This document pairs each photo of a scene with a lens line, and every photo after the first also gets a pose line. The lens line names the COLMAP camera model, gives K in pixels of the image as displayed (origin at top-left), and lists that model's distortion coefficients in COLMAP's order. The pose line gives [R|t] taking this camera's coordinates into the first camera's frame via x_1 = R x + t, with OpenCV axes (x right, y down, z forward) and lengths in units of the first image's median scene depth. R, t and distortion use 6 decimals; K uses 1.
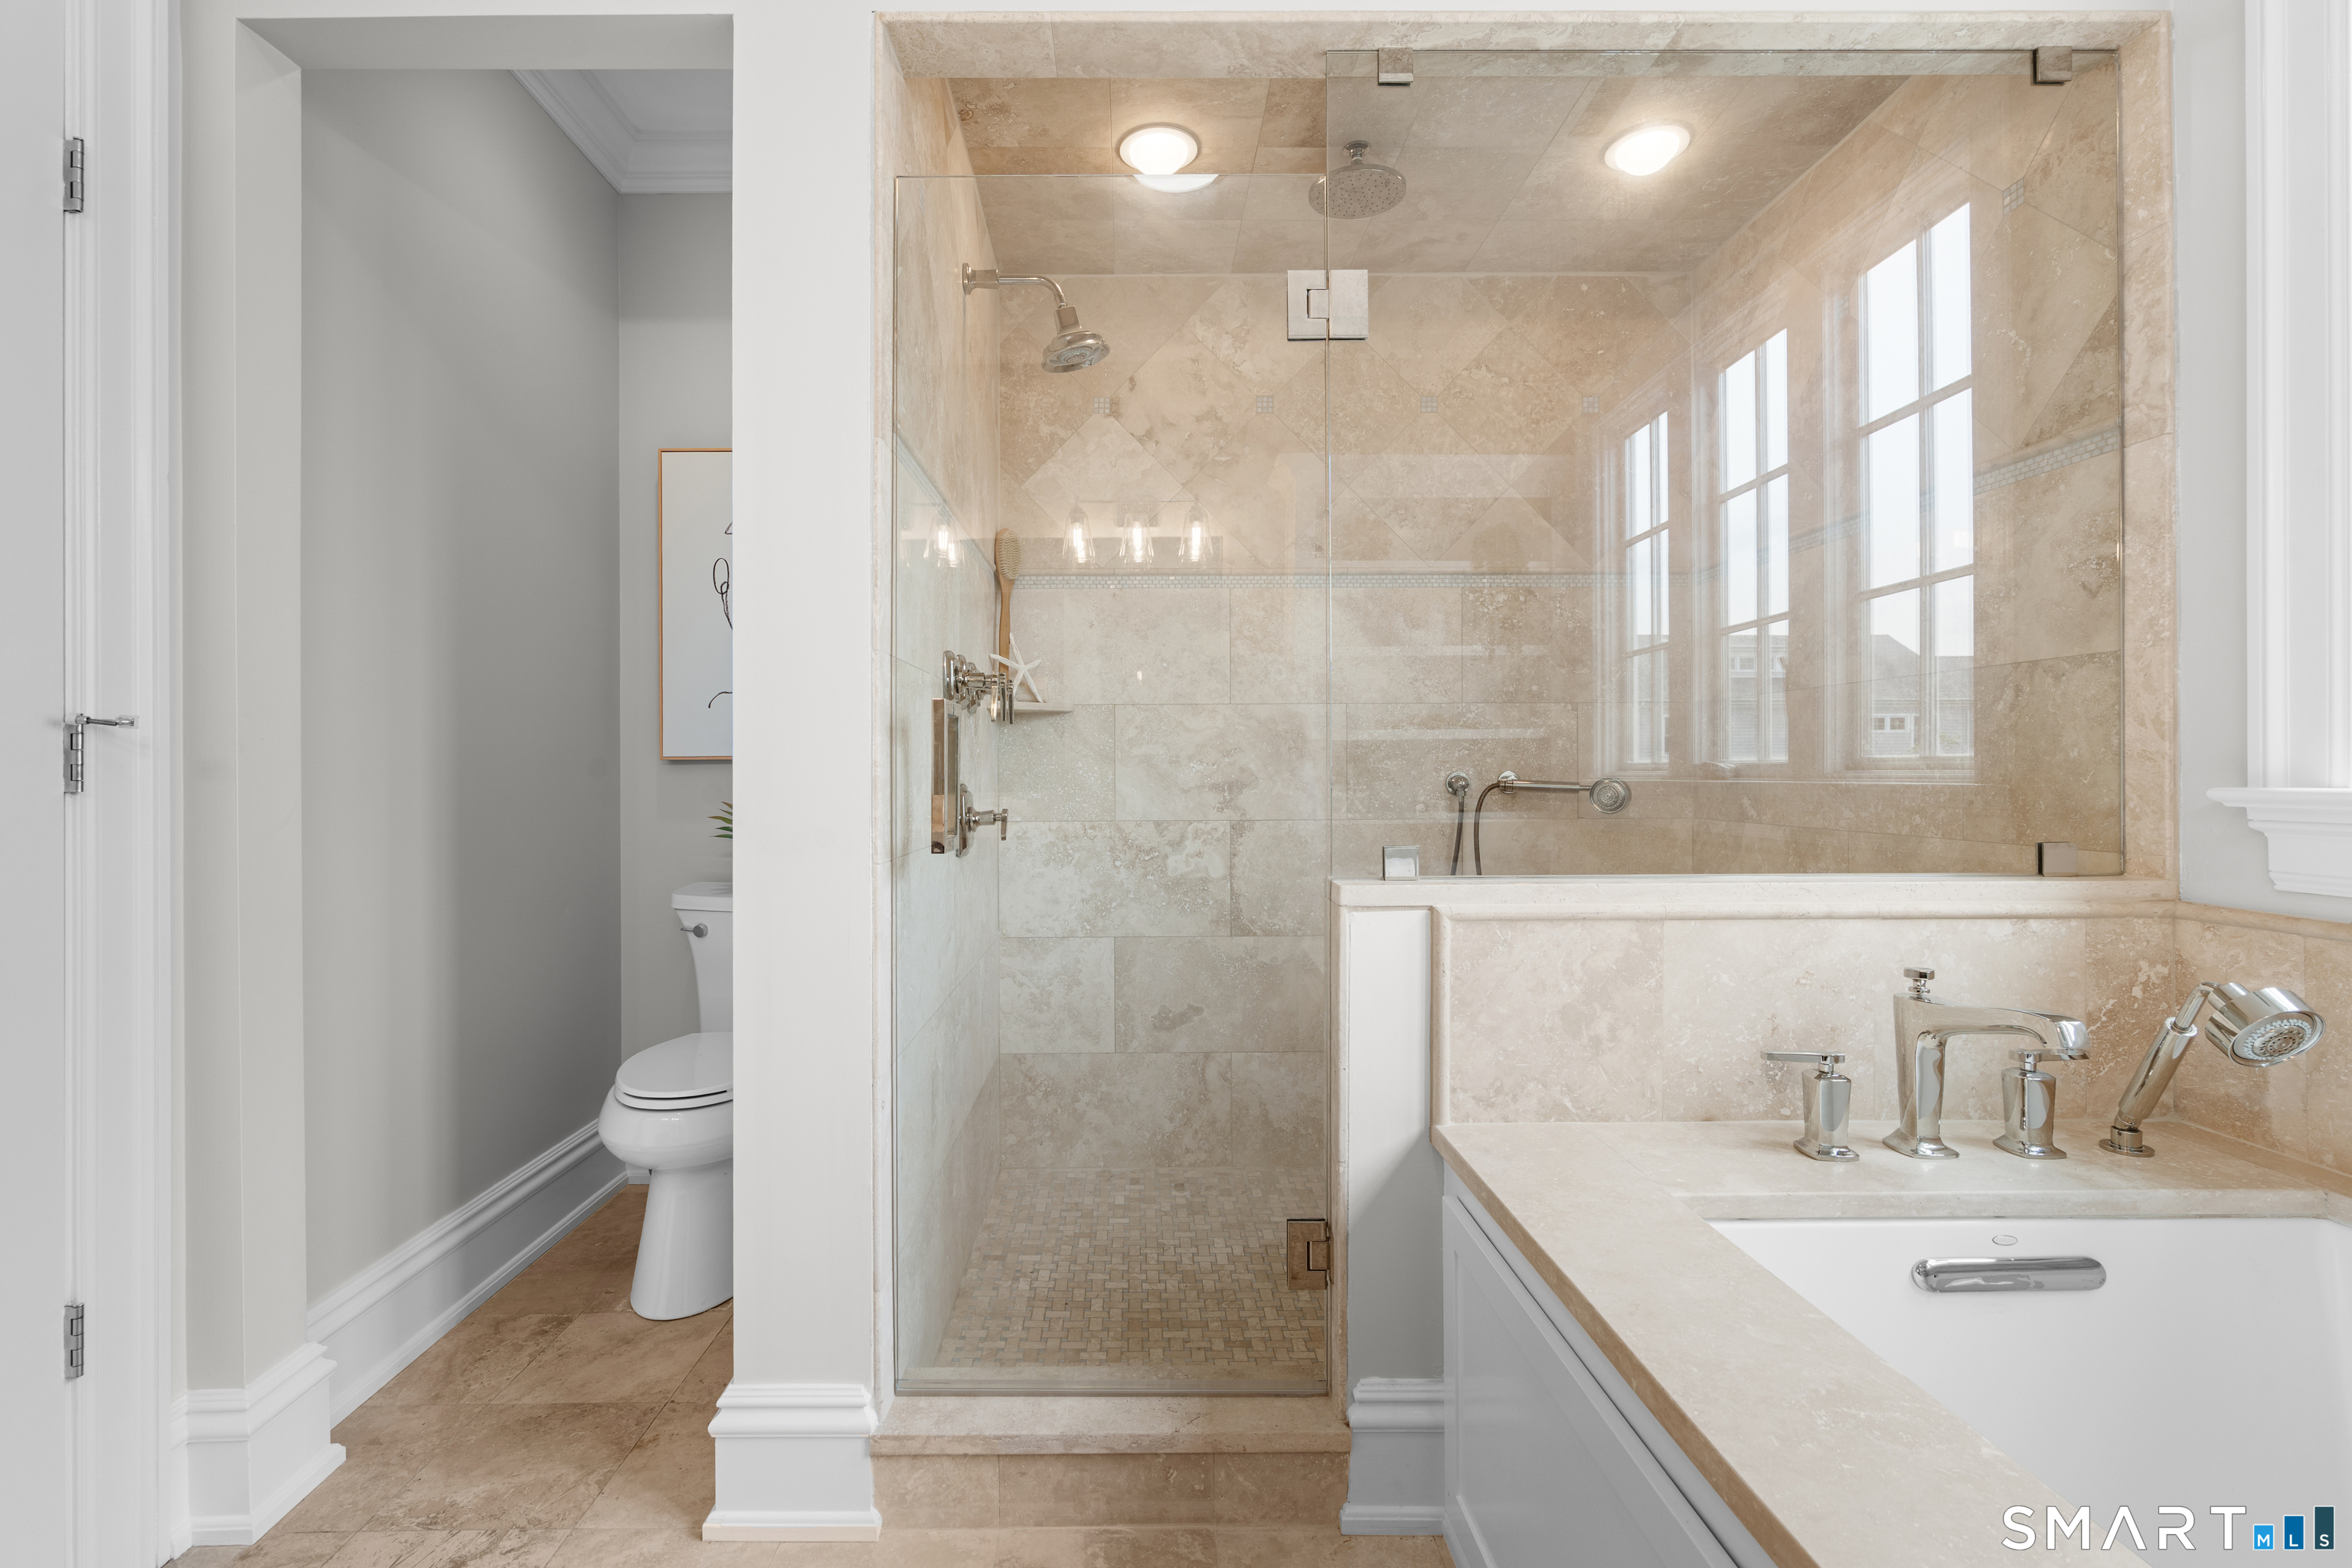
lens RADIAL K [[1062.0, 0, 1168.0], [0, 1062.0, 771.8], [0, 0, 1]] dist [-0.007836, 0.002616]
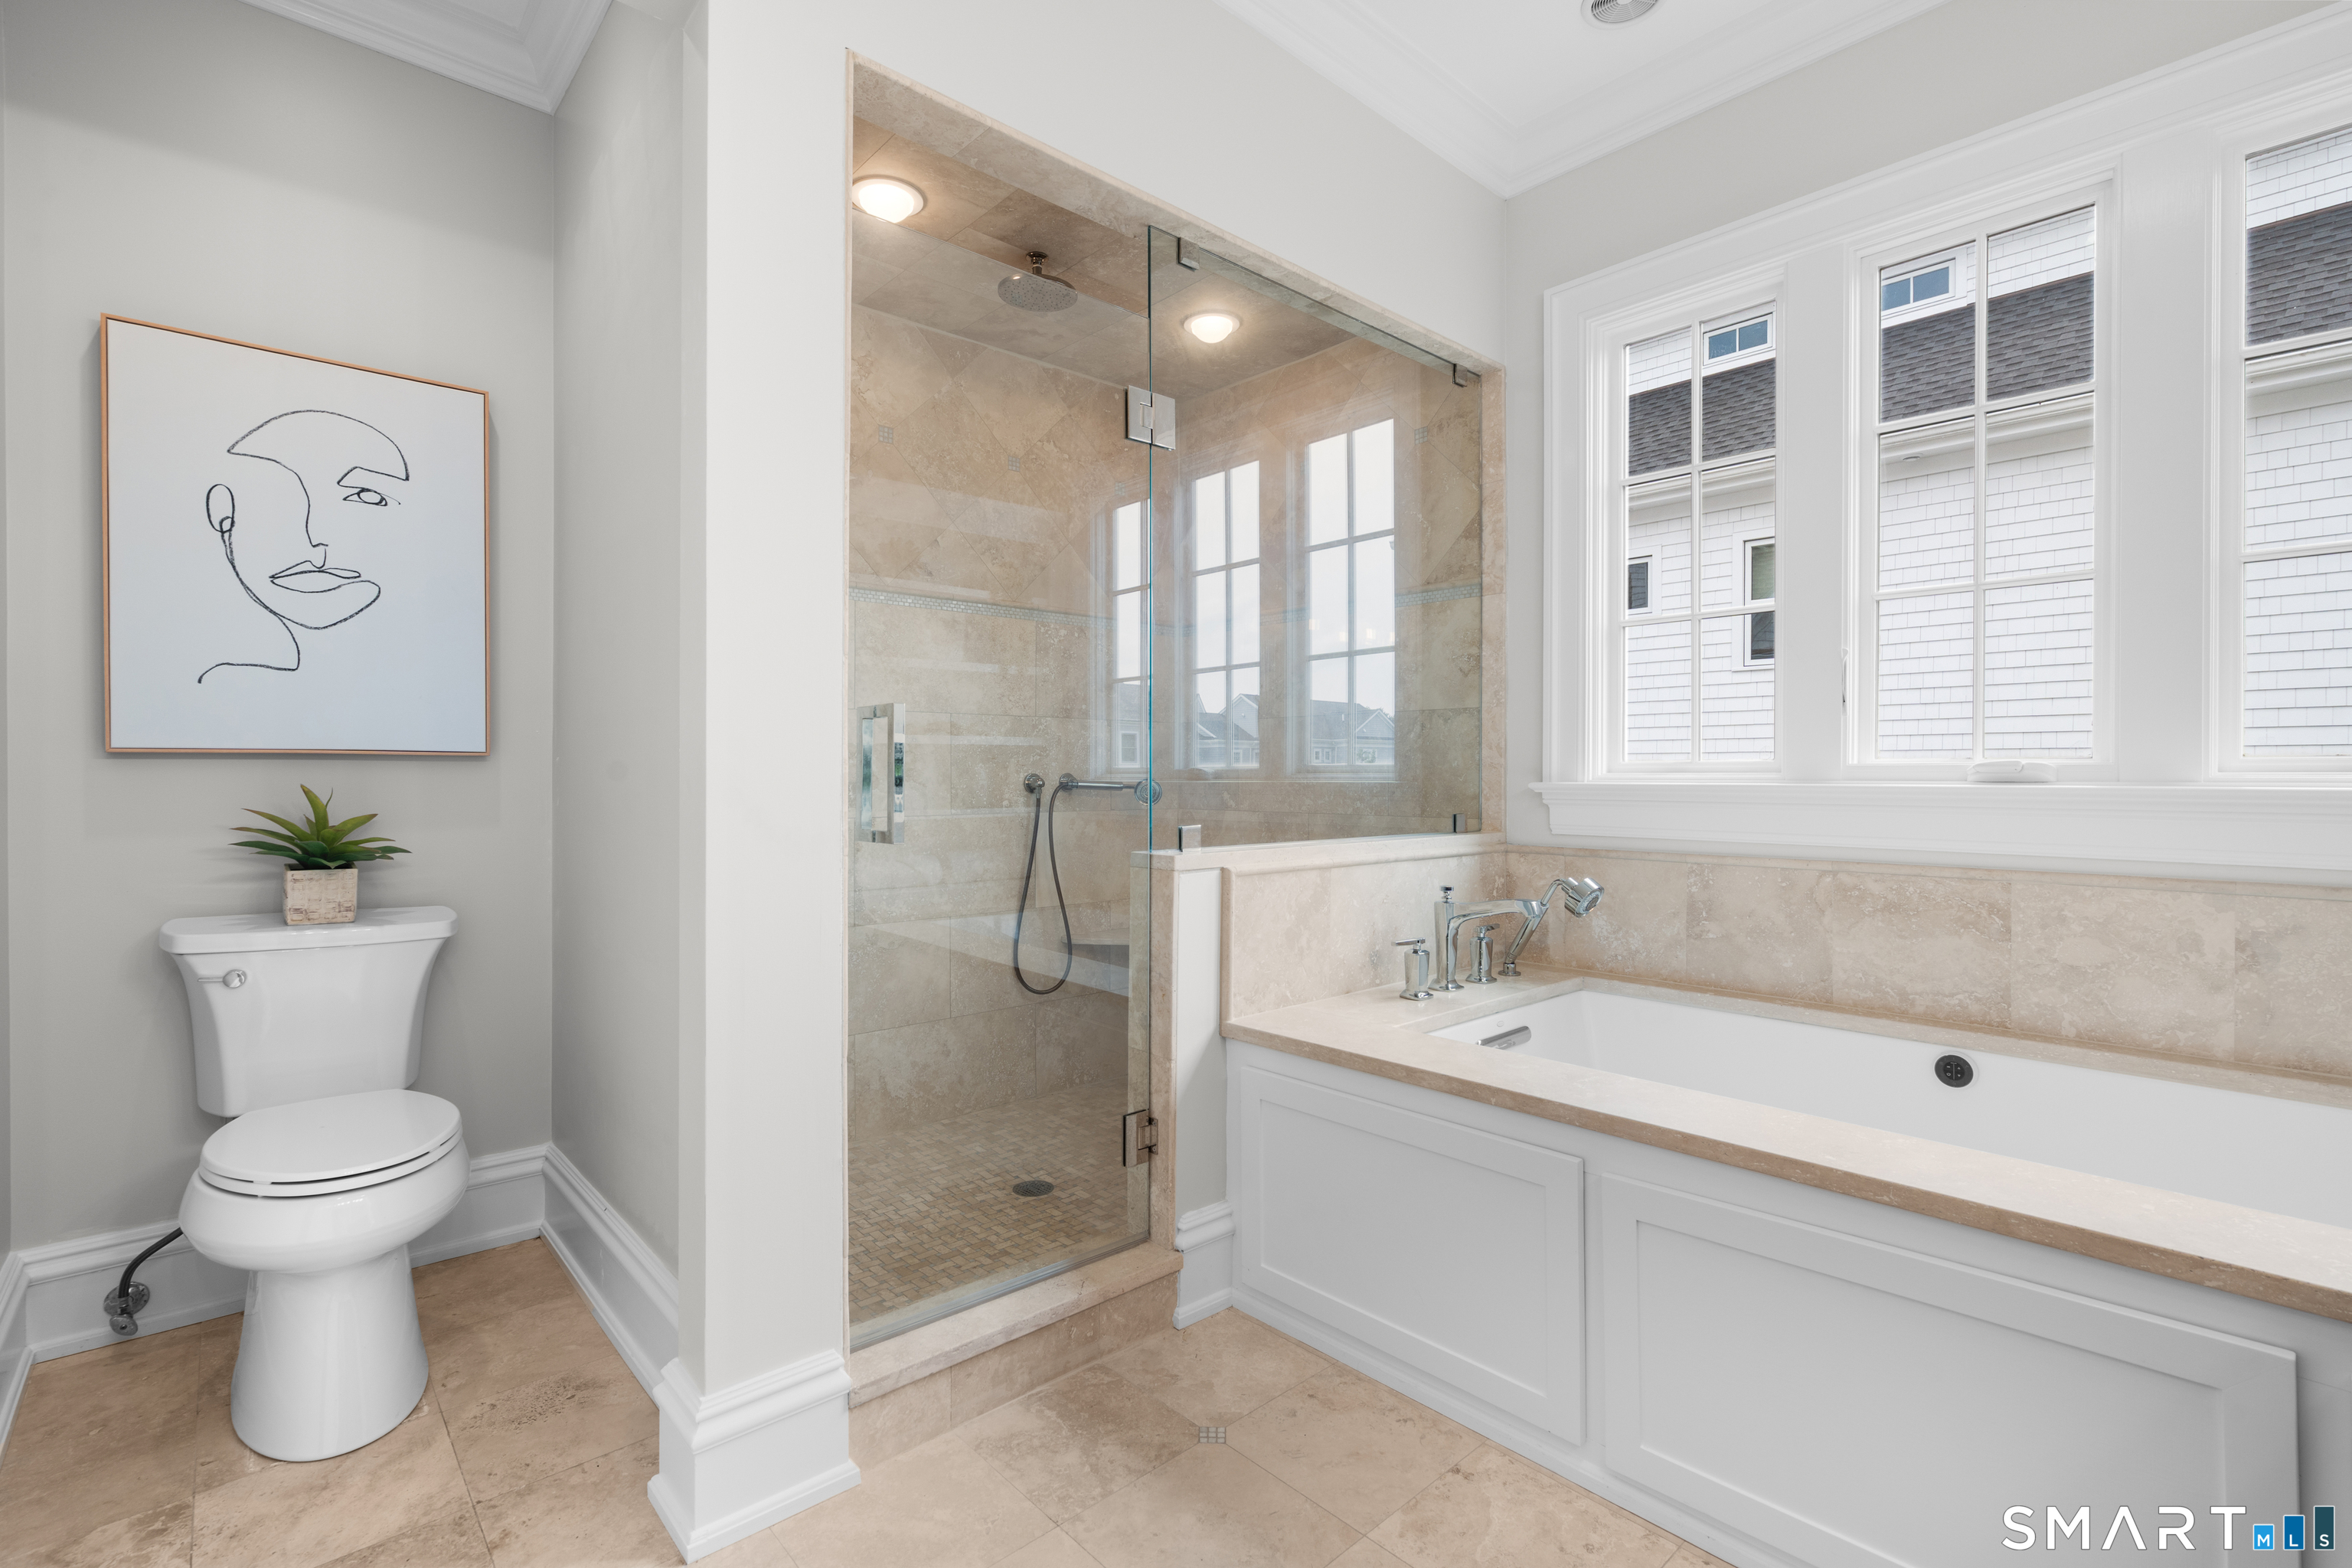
lens RADIAL K [[1062.0, 0, 1161.2], [0, 1062.0, 786.0], [0, 0, 1]] dist [-0.007836, 0.002616]
pose [[0.748569, -0.002989, 0.663050, -0.716765], [-0.003257, 0.999961, 0.008186, 0.006777], [-0.663048, -0.008287, 0.748531, -0.003270]]
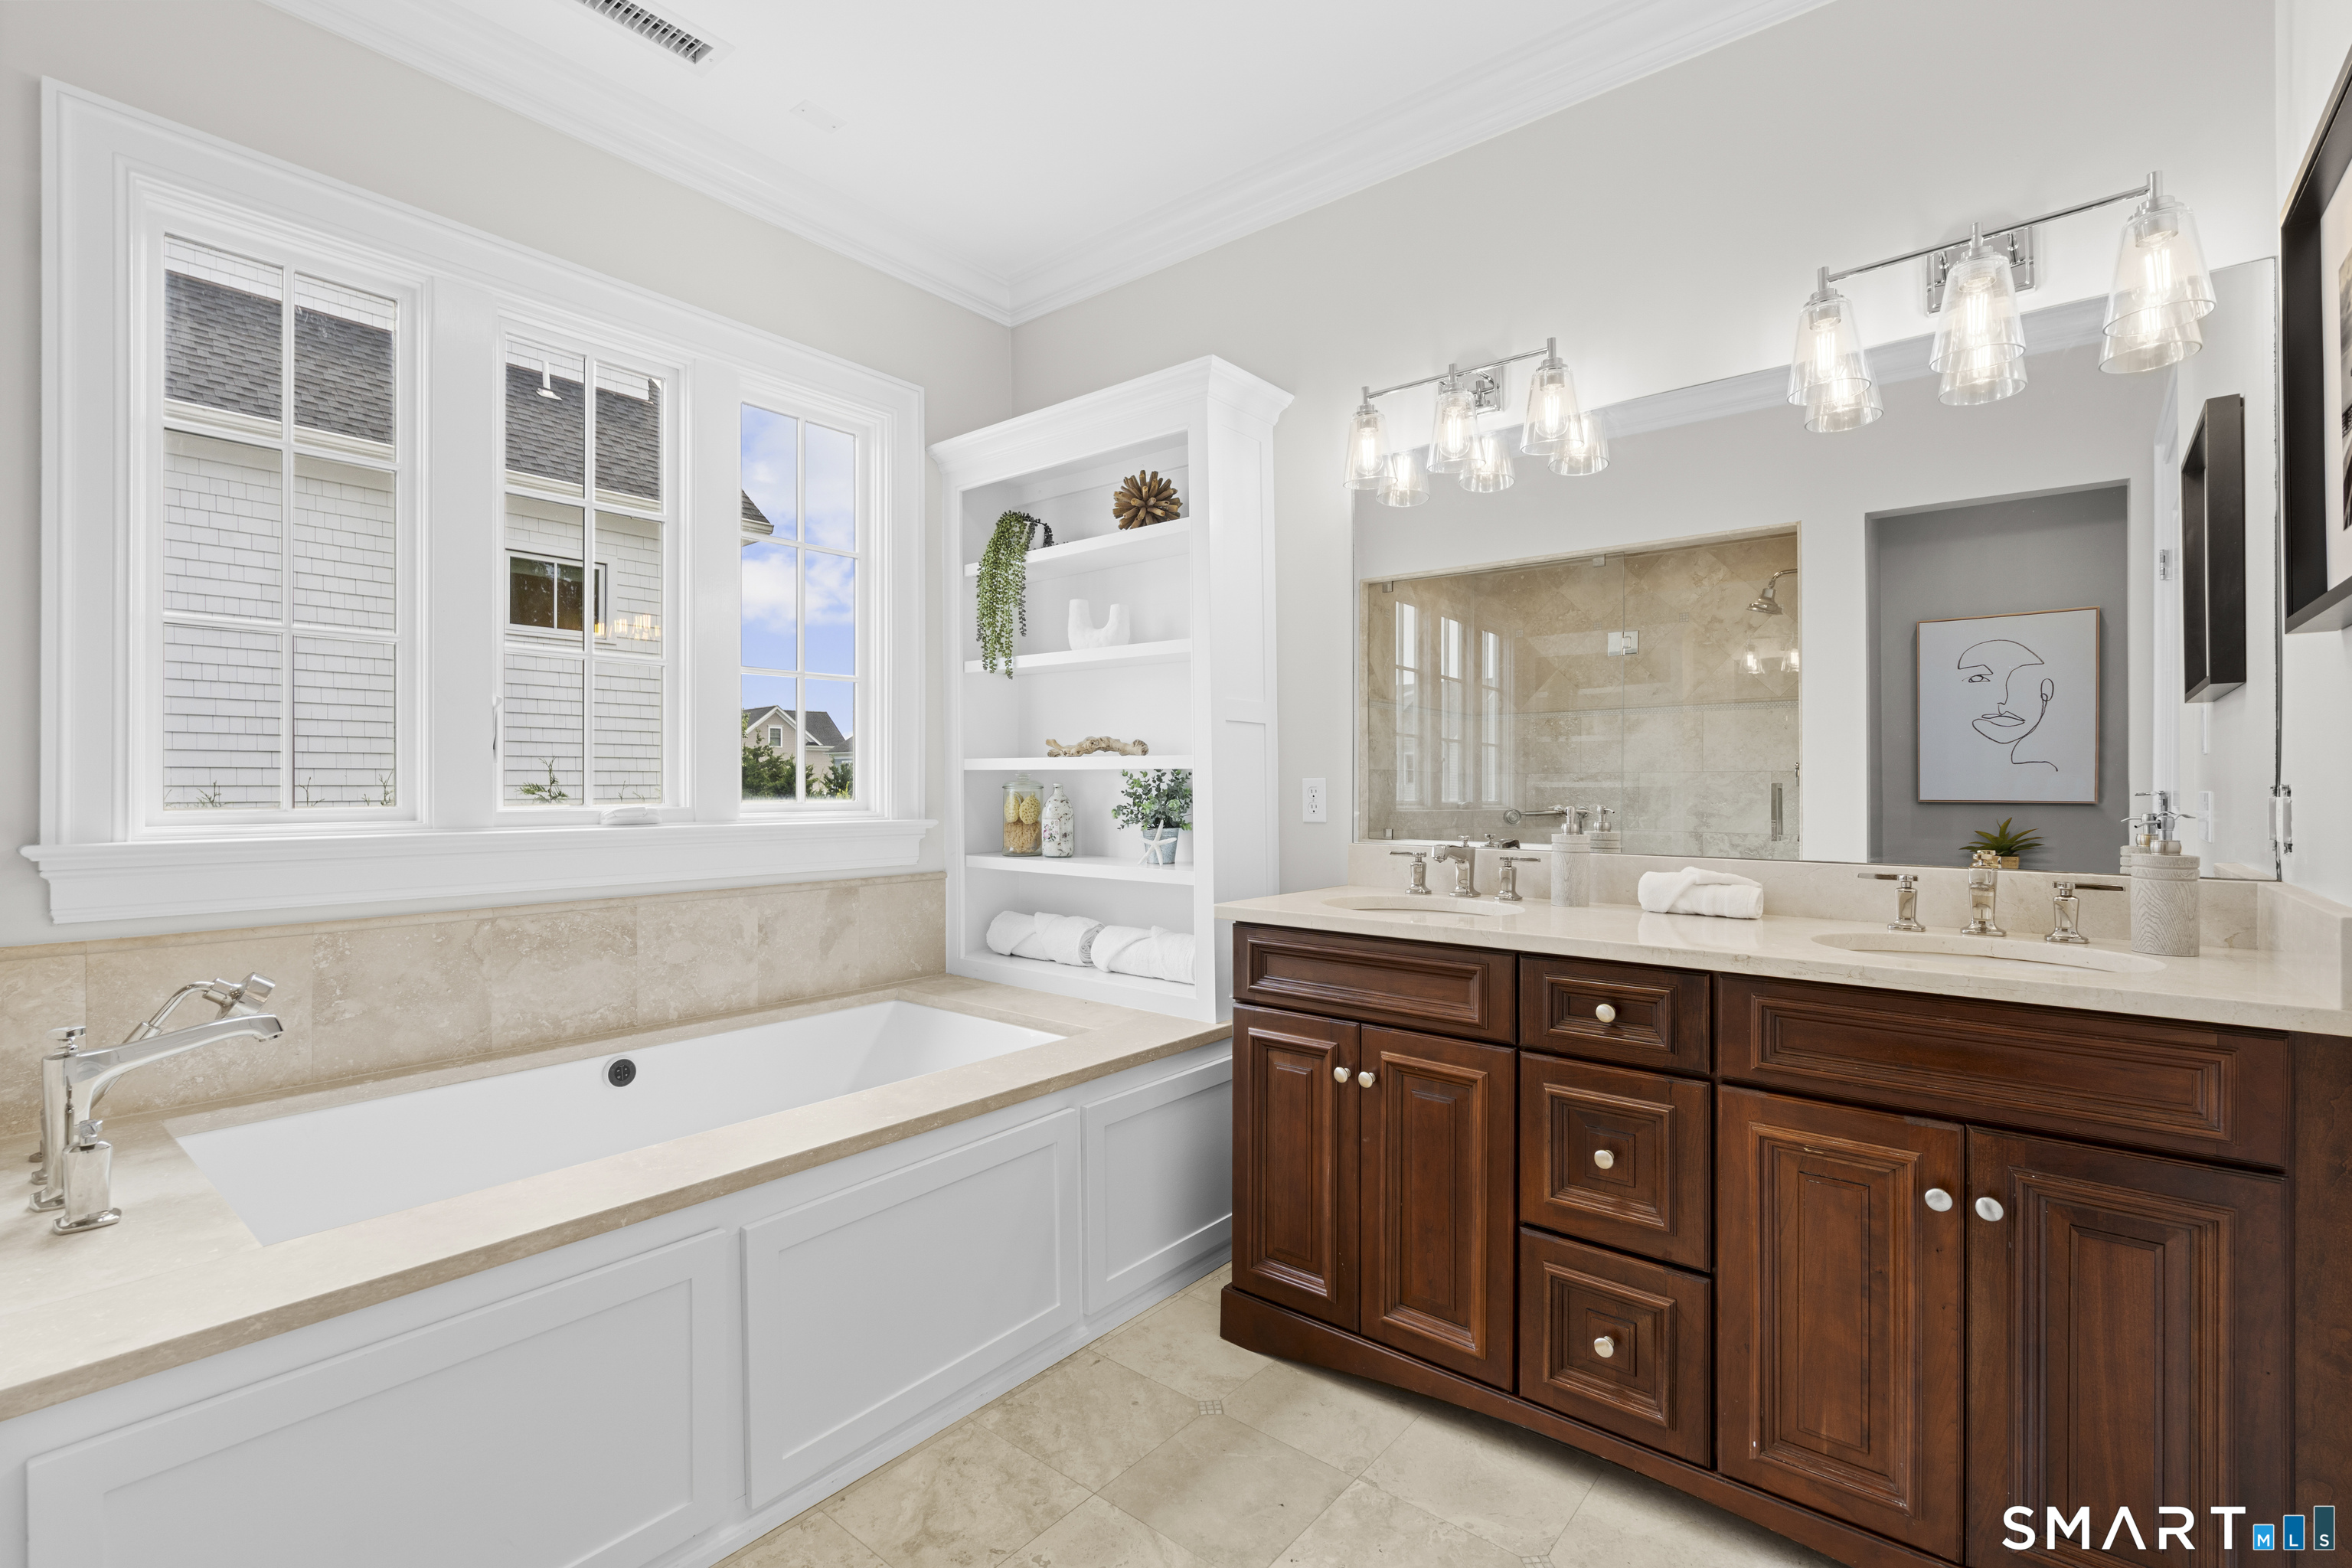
lens RADIAL K [[1062.0, 0, 1195.1], [0, 1062.0, 784.8], [0, 0, 1]] dist [-0.007836, 0.002616]
pose [[-0.777217, 0.003149, 0.629225, -0.723019], [0.002696, 0.999995, -0.001674, -0.044333], [-0.629227, 0.000395, -0.777222, 0.981256]]
